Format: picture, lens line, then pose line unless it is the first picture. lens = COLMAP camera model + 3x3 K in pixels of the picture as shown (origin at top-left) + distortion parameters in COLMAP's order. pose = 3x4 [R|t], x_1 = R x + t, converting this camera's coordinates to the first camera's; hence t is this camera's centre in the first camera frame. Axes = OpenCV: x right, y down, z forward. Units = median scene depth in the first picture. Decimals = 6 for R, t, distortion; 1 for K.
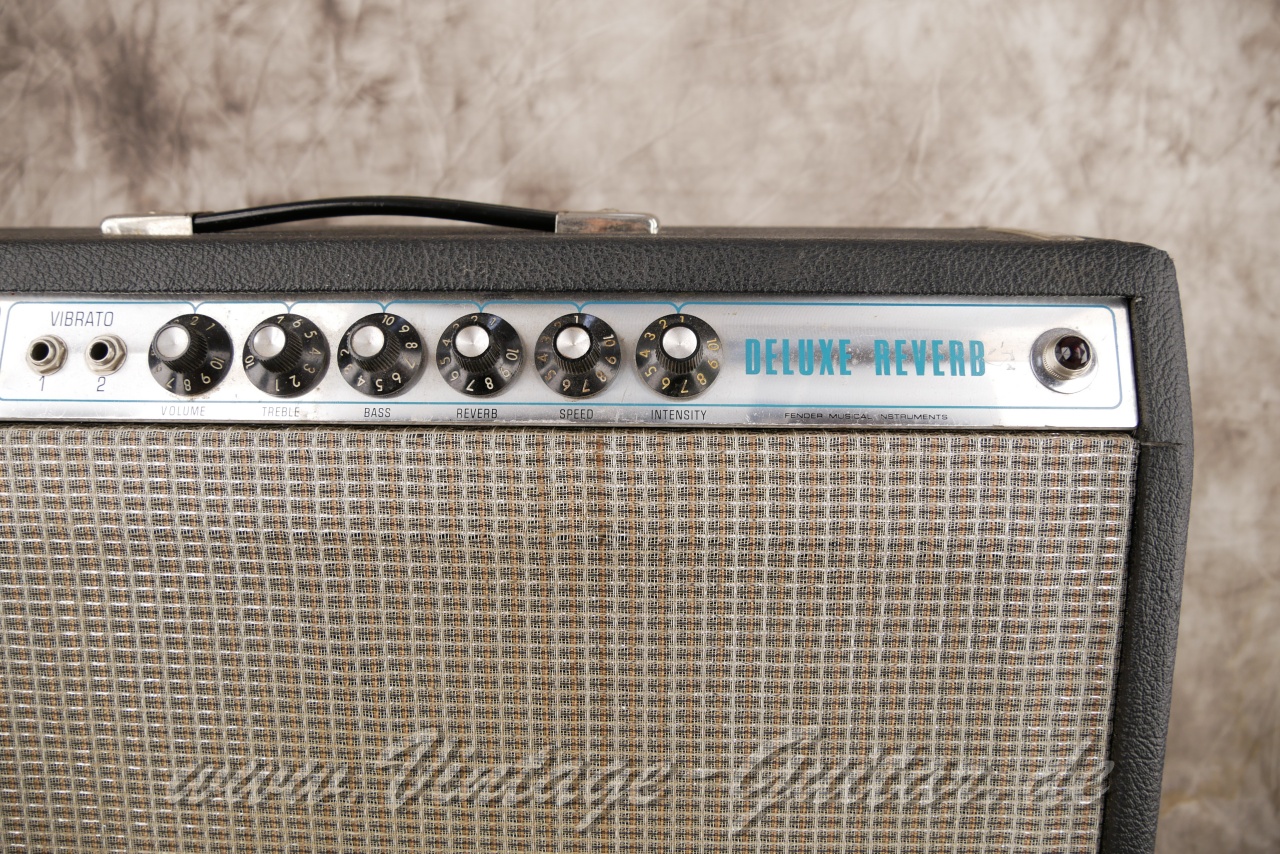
lens RADIAL K [[1054.9, 0, 648.5], [0, 1054.9, 410.4], [0, 0, 1]] dist [-0.070755, 0.028683]
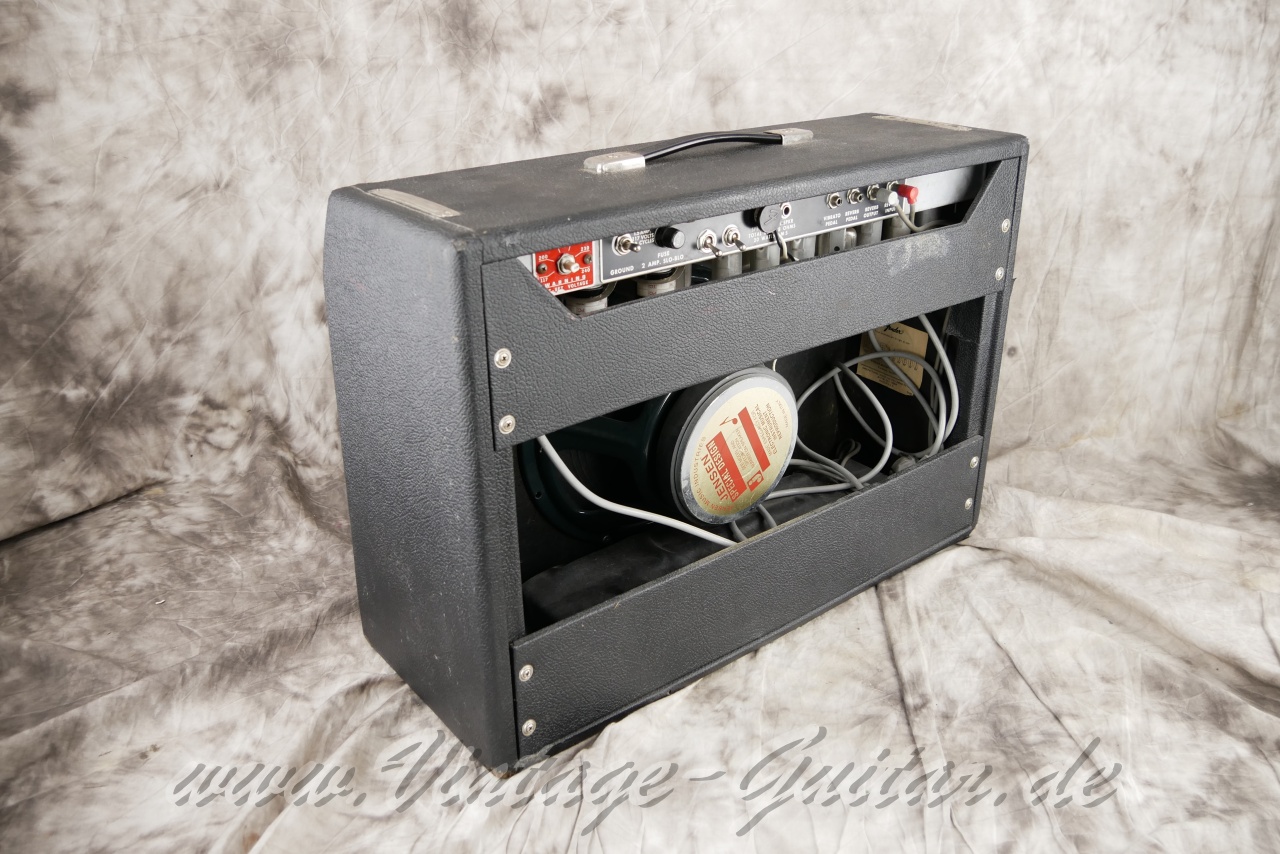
lens RADIAL K [[1054.9, 0, 642.6], [0, 1054.9, 417.9], [0, 0, 1]] dist [-0.070755, 0.028683]
pose [[0.999891, -0.005567, -0.013660, -0.209368], [0.008222, 0.979197, 0.202747, -0.020020], [0.012247, -0.202837, 0.979136, -0.762890]]
